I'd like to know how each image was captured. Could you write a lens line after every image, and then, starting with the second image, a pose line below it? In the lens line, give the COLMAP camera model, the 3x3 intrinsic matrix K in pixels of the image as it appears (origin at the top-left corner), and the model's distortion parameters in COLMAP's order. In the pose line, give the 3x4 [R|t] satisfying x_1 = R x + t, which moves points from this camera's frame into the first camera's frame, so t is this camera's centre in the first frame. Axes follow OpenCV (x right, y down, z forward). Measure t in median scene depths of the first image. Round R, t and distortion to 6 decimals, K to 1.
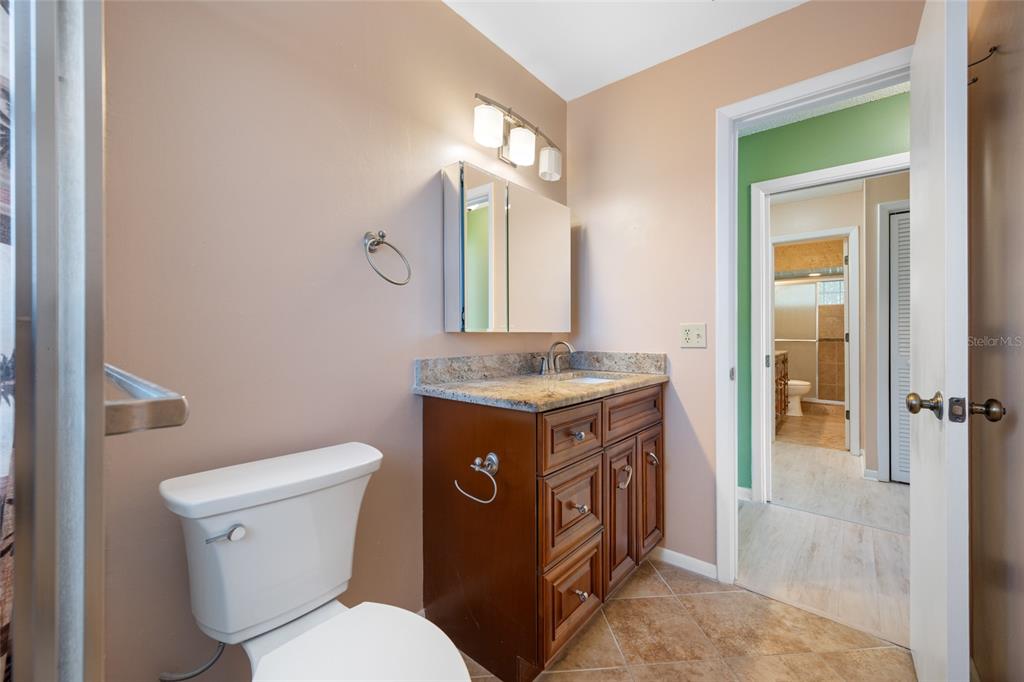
lens RADIAL K [[405.7, 0, 516.5], [0, 405.7, 326.9], [0, 0, 1]] dist [-0.001090, 0.000125]
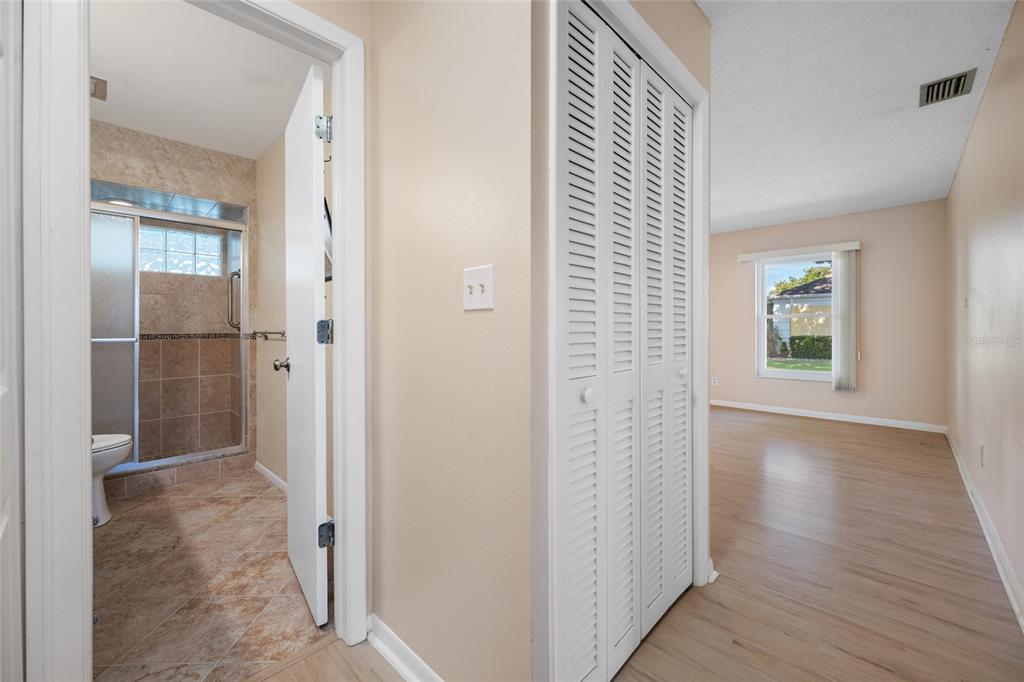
lens RADIAL K [[405.7, 0, 516.5], [0, 405.7, 326.9], [0, 0, 1]] dist [-0.001090, 0.000125]
pose [[0.059646, 0.002824, 0.998216, 0.297054], [-0.002585, 0.999993, -0.002675, 0.020206], [-0.998216, -0.002421, 0.059653, 0.531331]]
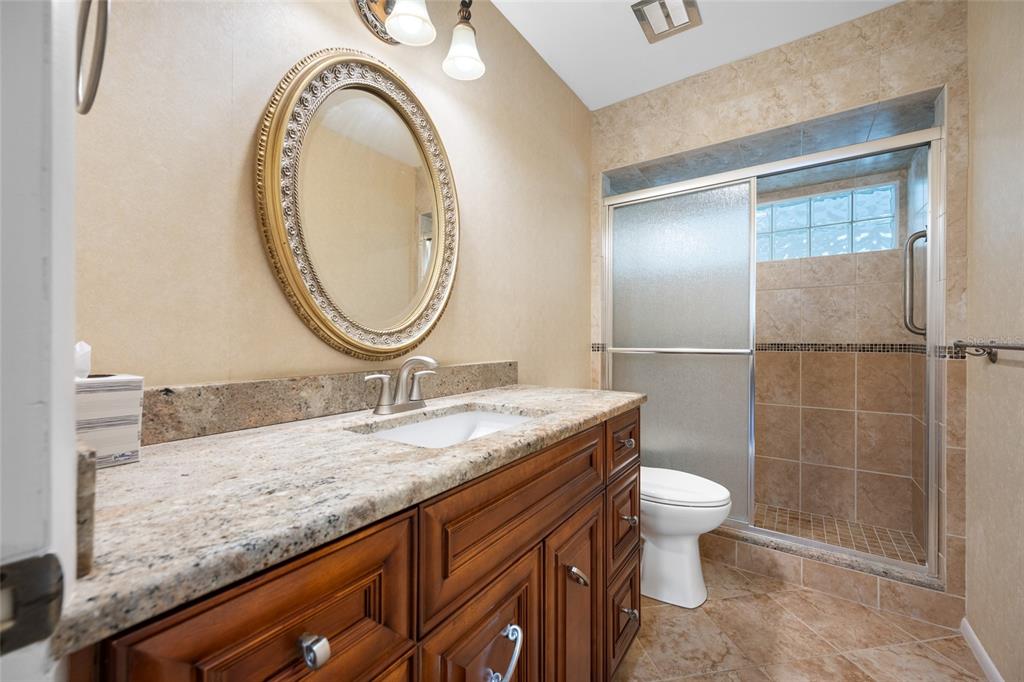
lens RADIAL K [[404.7, 0, 513.8], [0, 404.7, 338.9], [0, 0, 1]] dist [-0.000349, 0.000341]
pose [[0.996588, -0.001284, 0.082530, 0.518613], [0.000520, 0.999957, 0.009287, 0.021425], [-0.082538, -0.009212, 0.996545, 0.684422]]
